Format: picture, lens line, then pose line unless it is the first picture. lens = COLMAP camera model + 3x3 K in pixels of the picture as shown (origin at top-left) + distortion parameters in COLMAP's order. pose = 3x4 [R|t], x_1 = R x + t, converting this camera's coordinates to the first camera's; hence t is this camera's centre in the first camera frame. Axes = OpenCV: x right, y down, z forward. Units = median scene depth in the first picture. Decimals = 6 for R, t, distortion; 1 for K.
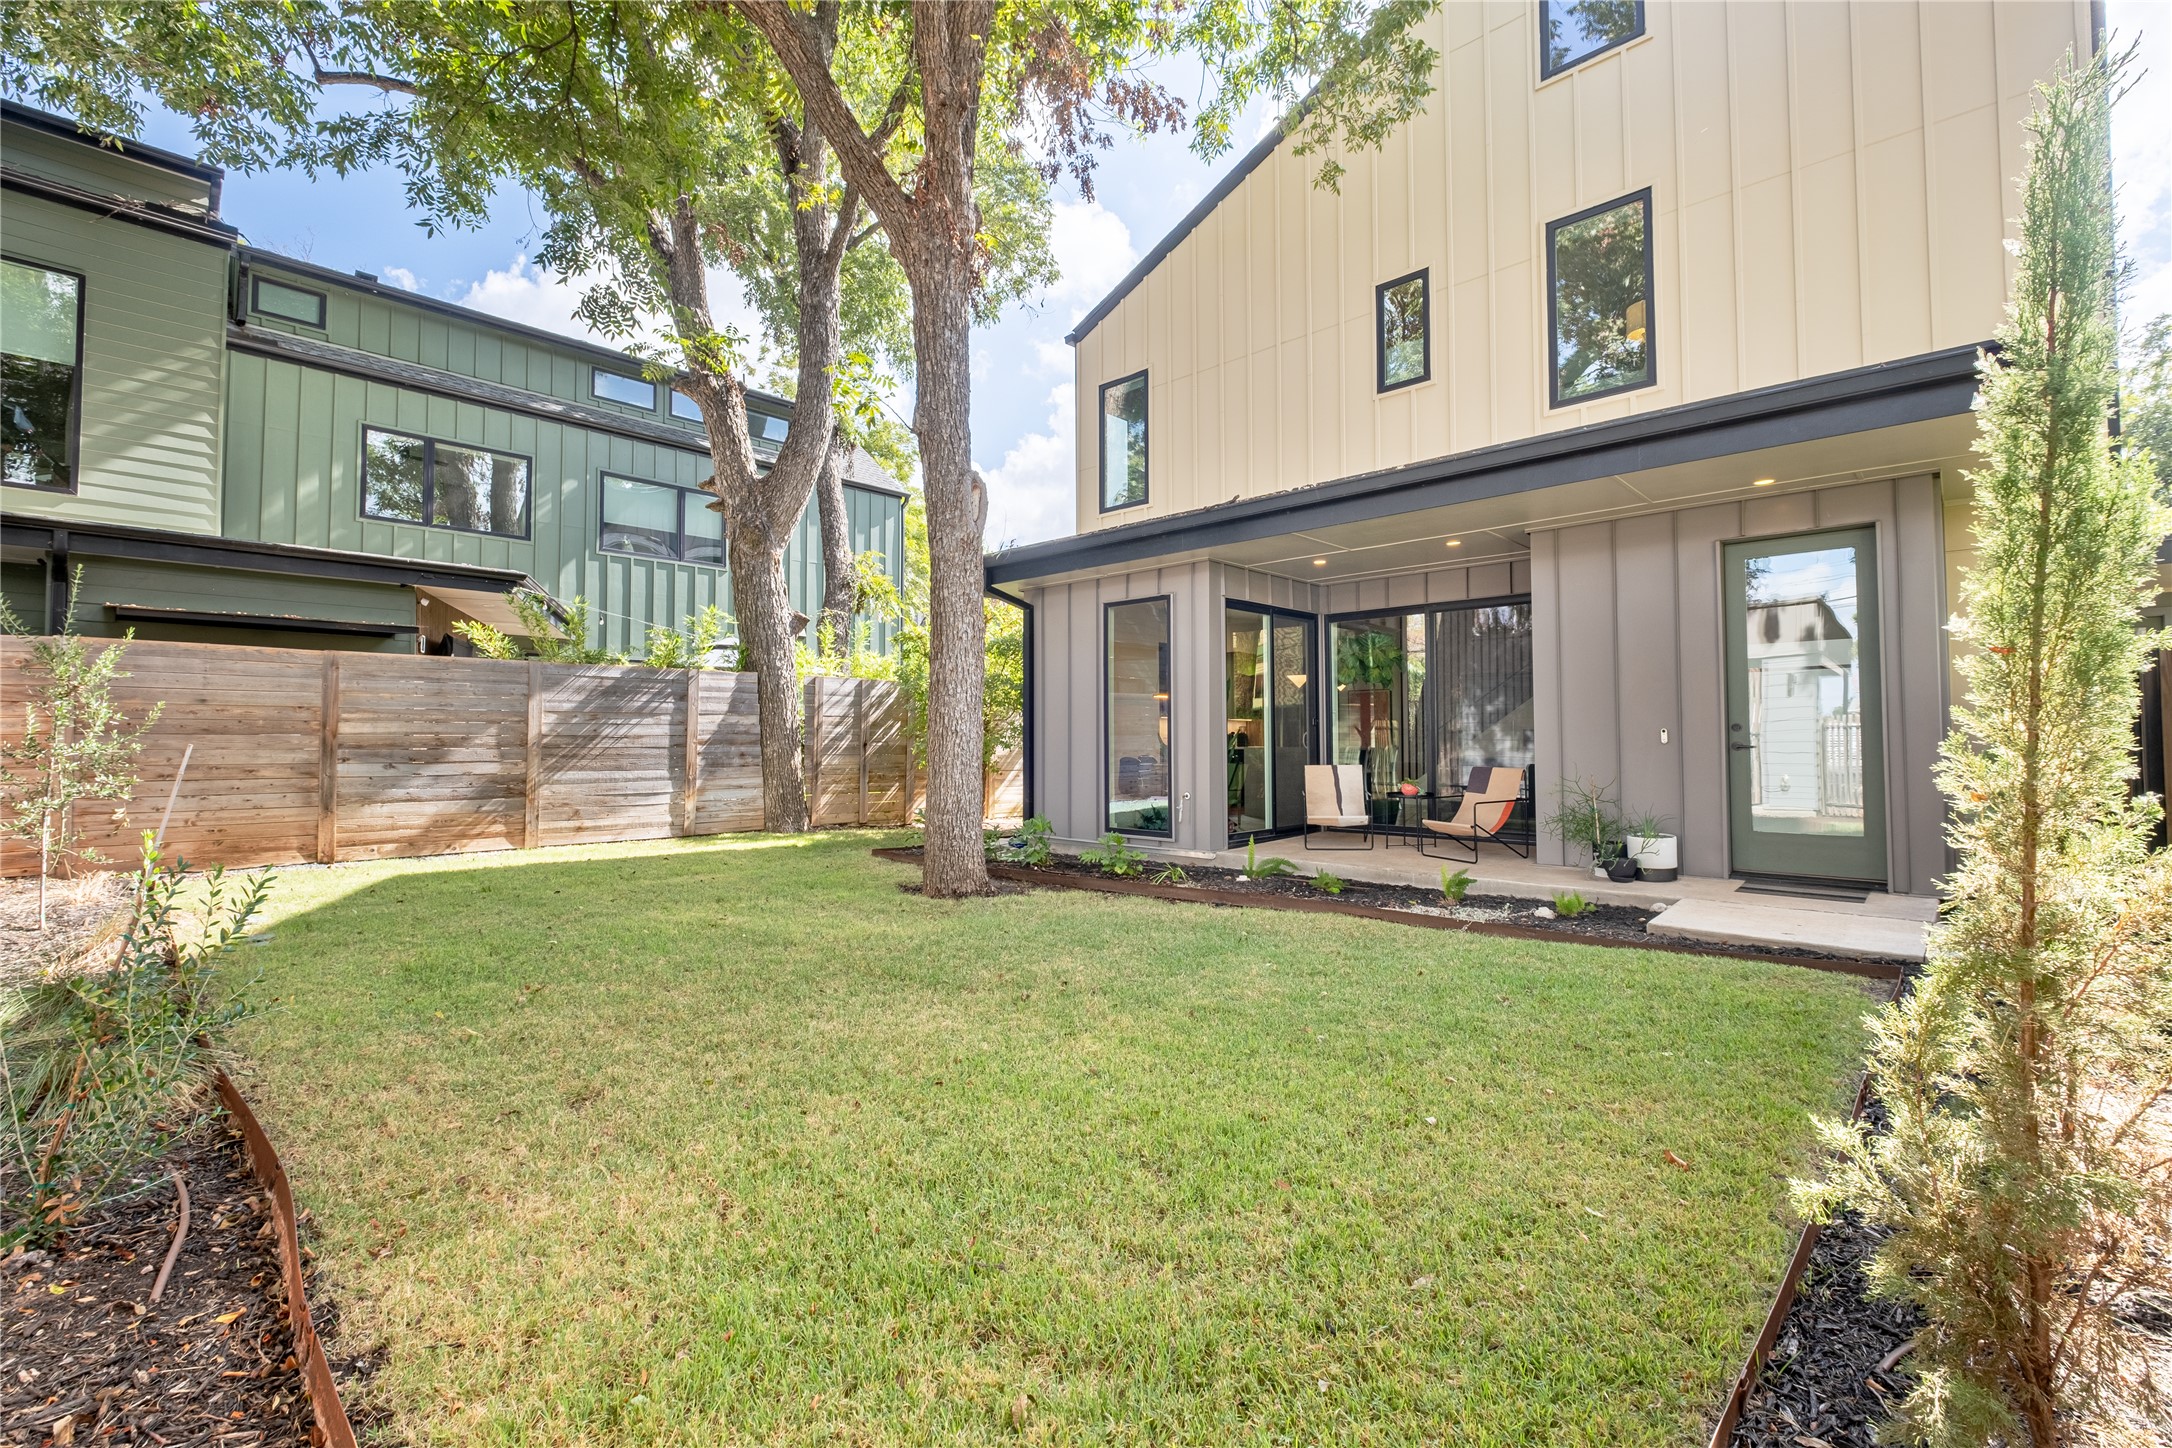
lens RADIAL K [[987.7, 0, 1082.8], [0, 987.7, 717.8], [0, 0, 1]] dist [-0.003140, -0.000917]
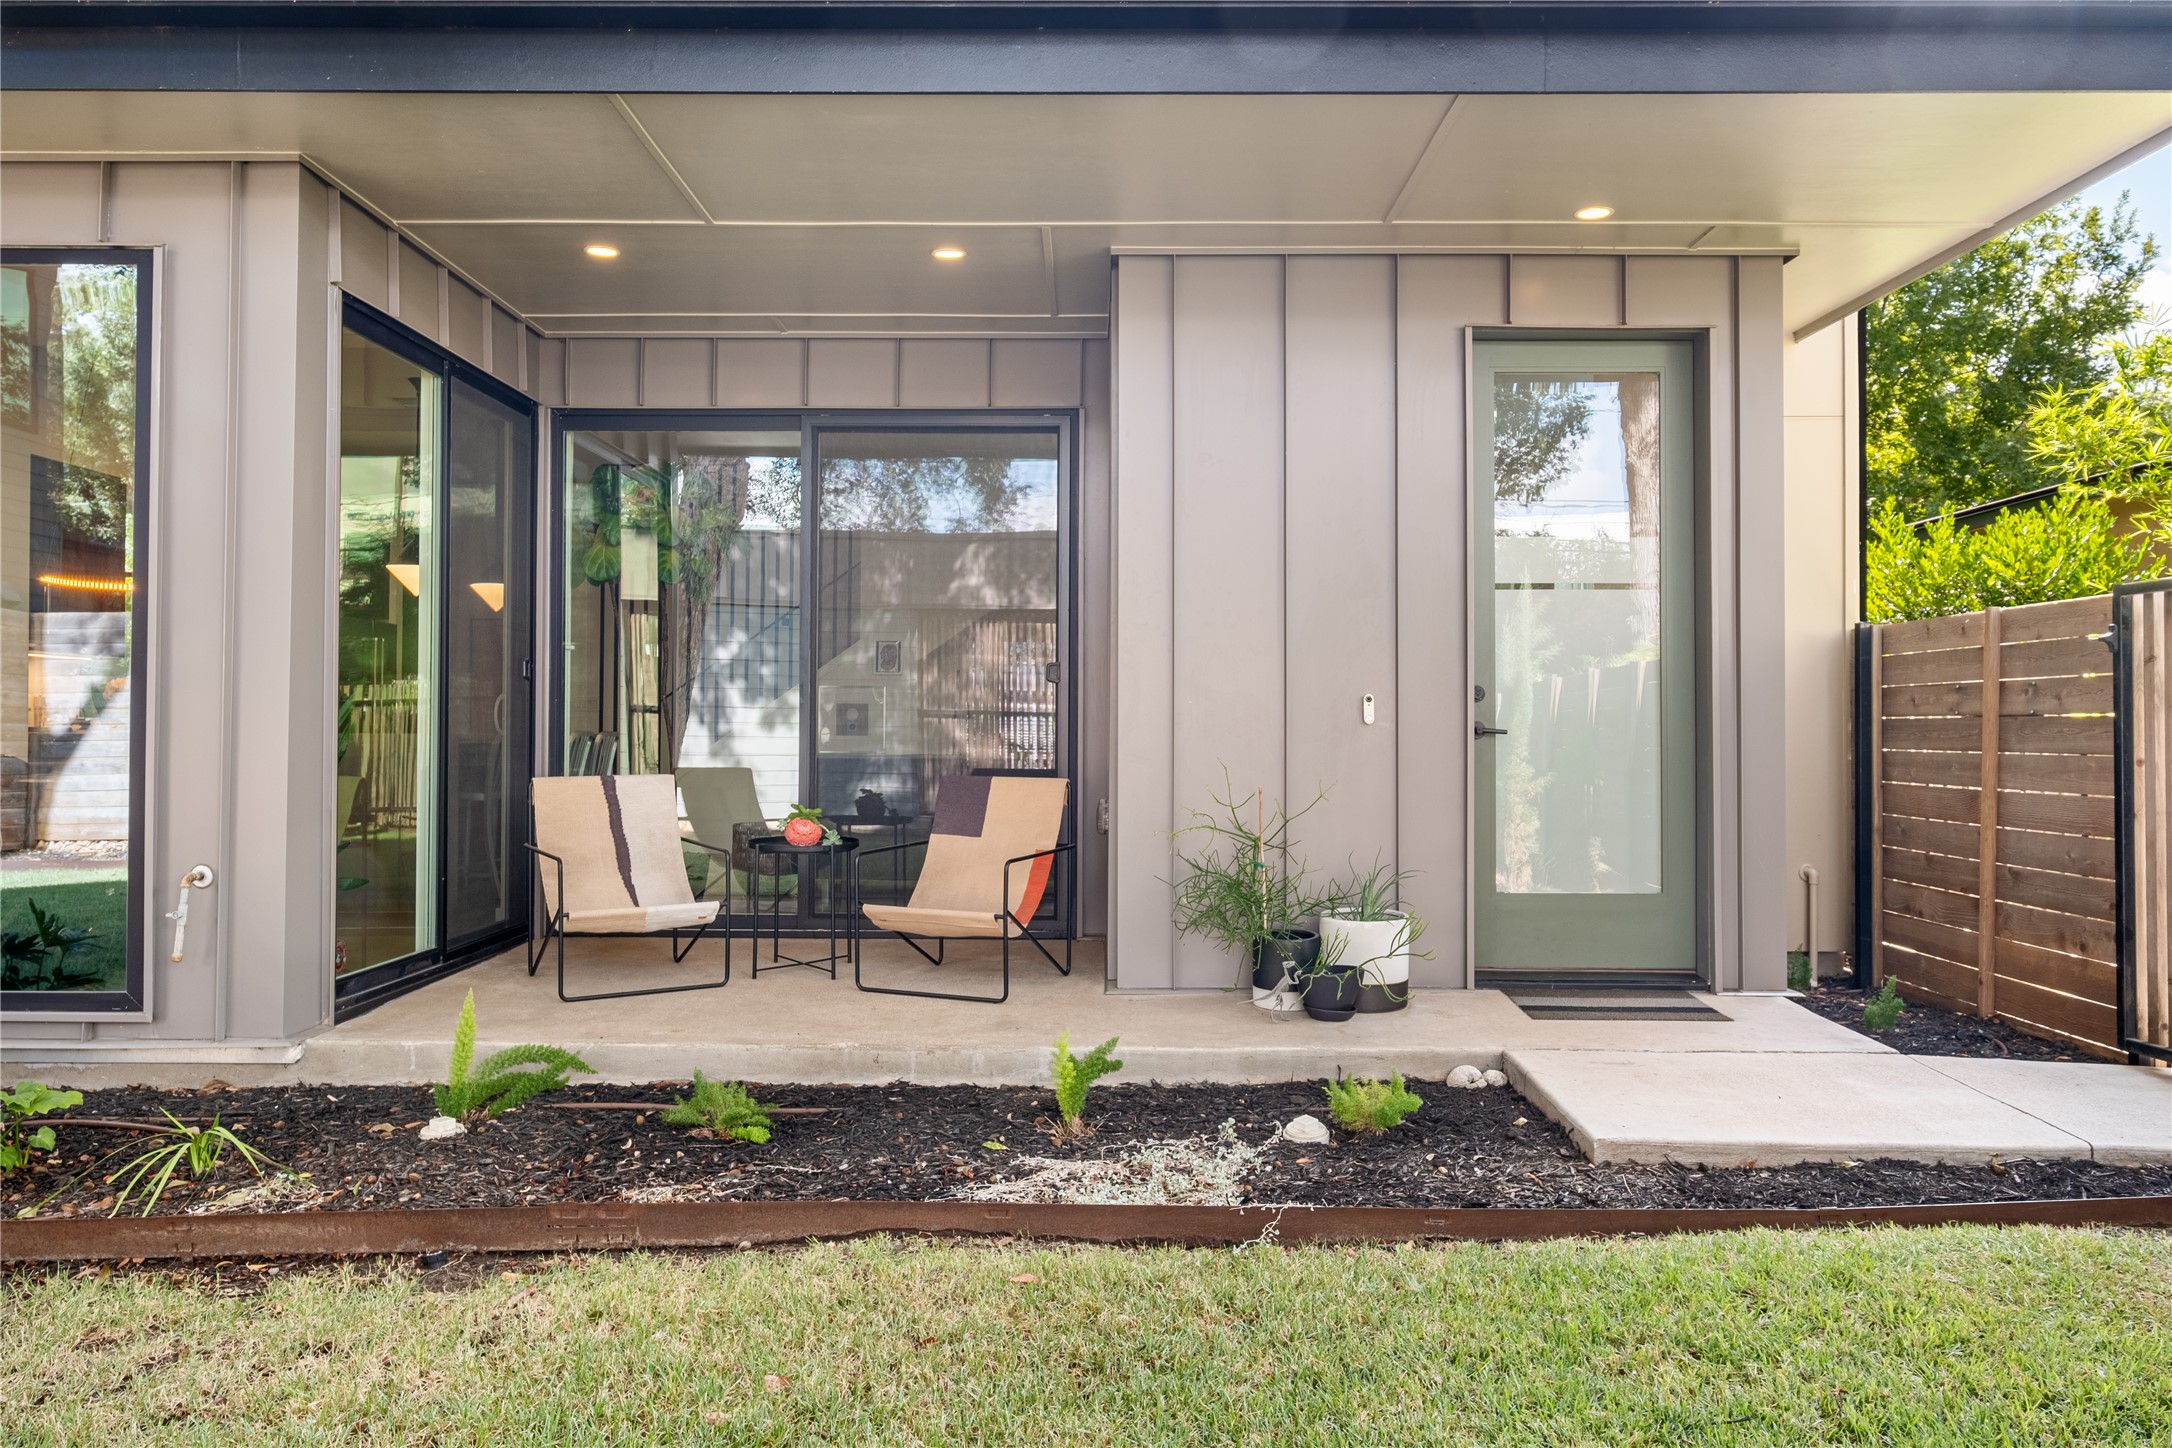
lens RADIAL K [[1518.4, 0, 1081.7], [0, 1518.4, 718.3], [0, 0, 1]] dist [0.008493, 0.001017]
pose [[0.732595, 0.008971, 0.680606, -0.025213], [-0.022139, 0.999698, 0.010653, 0.014425], [-0.680305, -0.022872, 0.732572, 0.438318]]
